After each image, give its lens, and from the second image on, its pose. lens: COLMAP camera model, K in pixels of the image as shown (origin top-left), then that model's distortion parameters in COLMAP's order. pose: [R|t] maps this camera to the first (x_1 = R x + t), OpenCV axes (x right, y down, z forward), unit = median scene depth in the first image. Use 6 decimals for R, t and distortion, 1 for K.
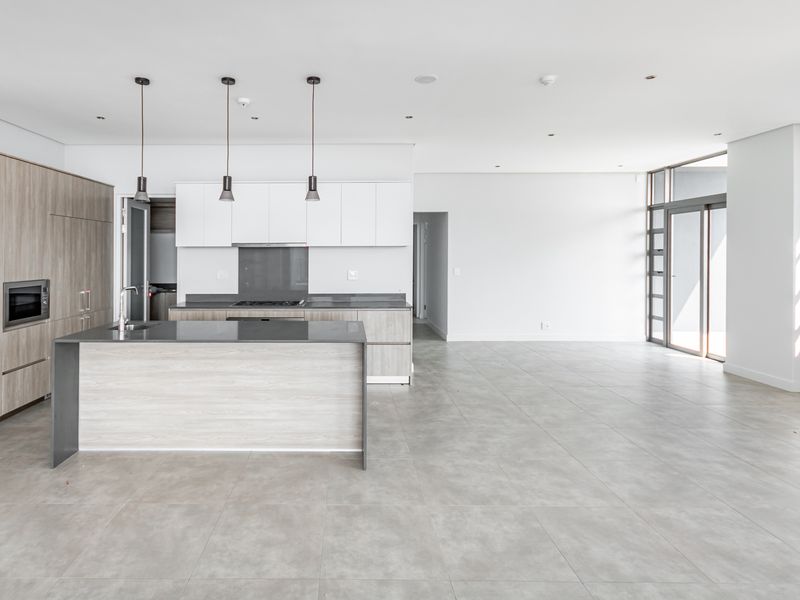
lens RADIAL K [[438.9, 0, 347.8], [0, 438.9, 255.3], [0, 0, 1]] dist [0.004028, 0.001153]
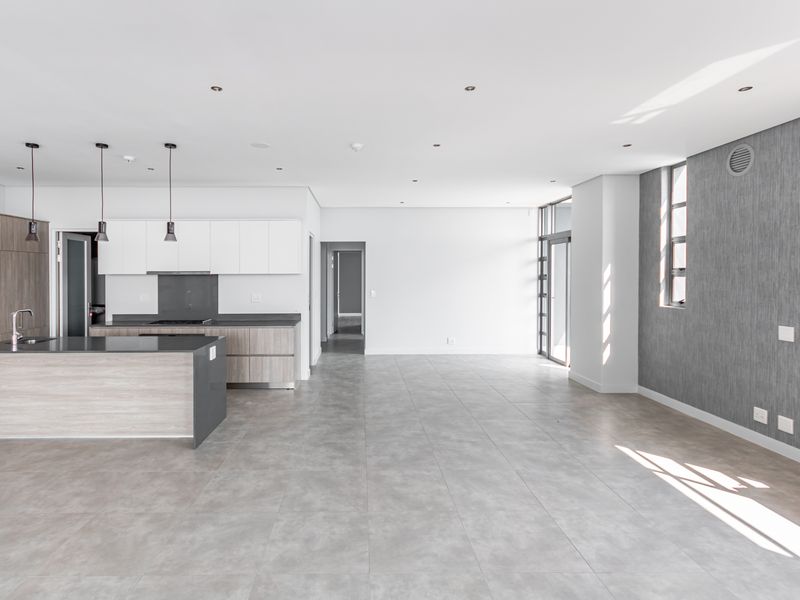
lens RADIAL K [[427.3, 0, 365.7], [0, 427.3, 278.5], [0, 0, 1]] dist [0.006748, 0.001519]
pose [[0.999853, -0.000253, 0.017158, 0.317972], [0.000103, 0.999962, 0.008755, -0.018829], [-0.017159, -0.008752, 0.999814, -0.168263]]
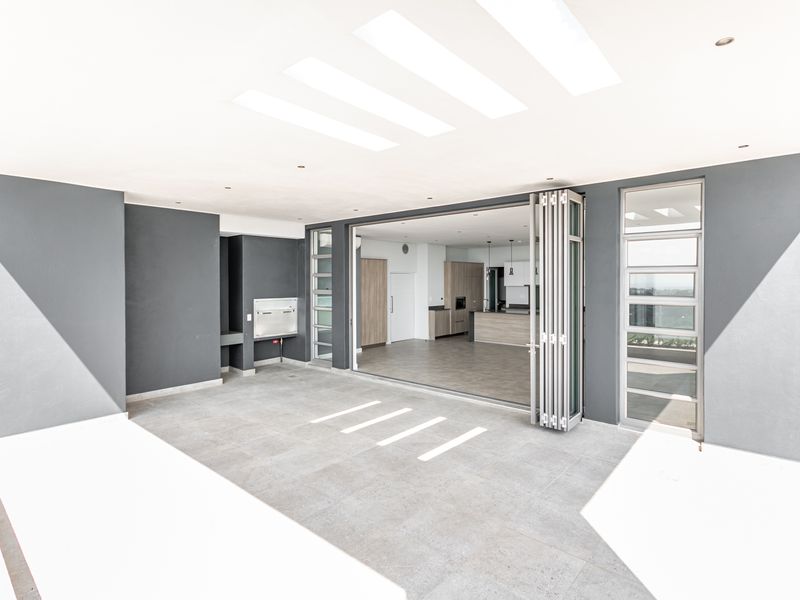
lens RADIAL K [[422.5, 0, 372.6], [0, 422.5, 273.7], [0, 0, 1]] dist [-0.000579, 0.000727]
pose [[0.719917, -0.017487, -0.693840, 0.864036], [0.003958, 0.999770, -0.021091, -0.044474], [0.694049, 0.012437, 0.719821, -1.495816]]
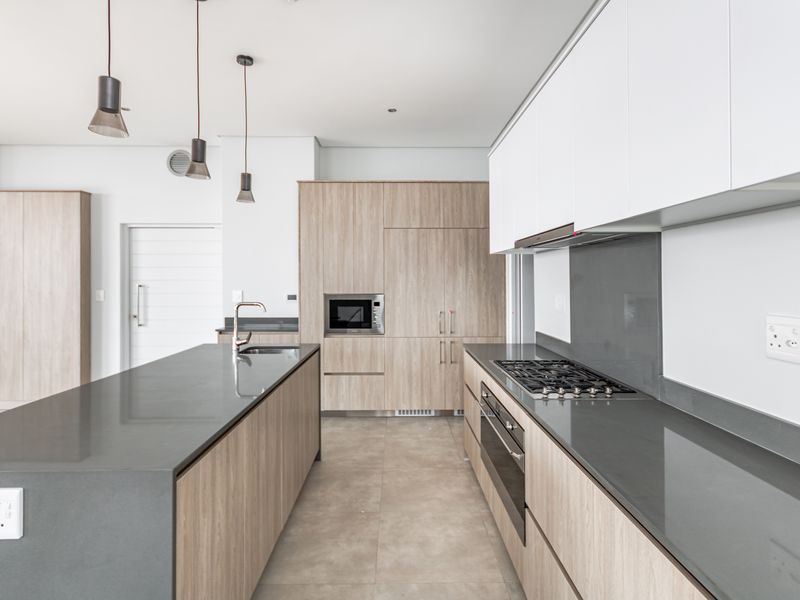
lens RADIAL K [[438.5, 0, 400.5], [0, 438.5, 265.0], [0, 0, 1]] dist [0.001870, 0.001869]
pose [[0.017123, -0.031304, -0.999363, 0.264767], [-0.001889, 0.999507, -0.031341, 0.017521], [0.999852, 0.002424, 0.017055, 0.888969]]
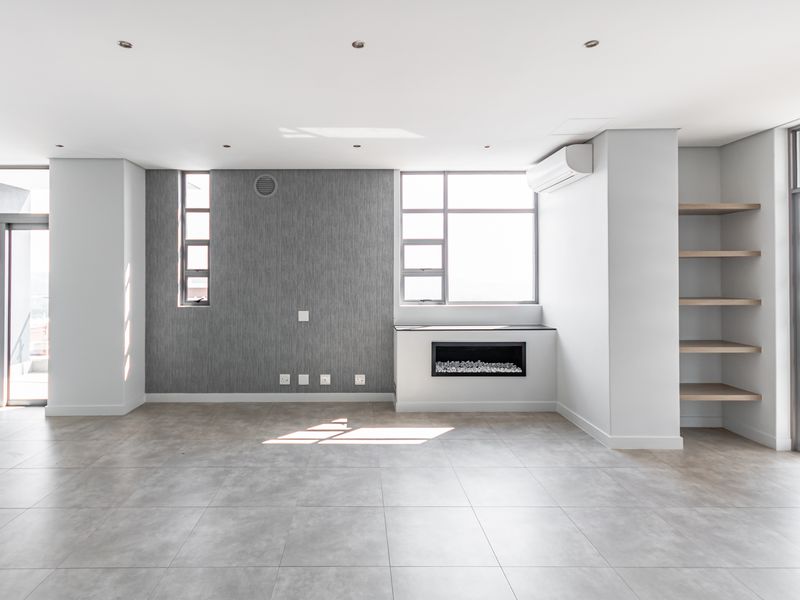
lens RADIAL K [[422.5, 0, 372.6], [0, 422.5, 273.7], [0, 0, 1]] dist [-0.000579, 0.000727]
pose [[-0.007301, 0.008074, 0.999941, 0.006422], [0.003610, 0.999961, -0.008048, -0.012899], [-0.999967, 0.003551, -0.007329, 0.400386]]
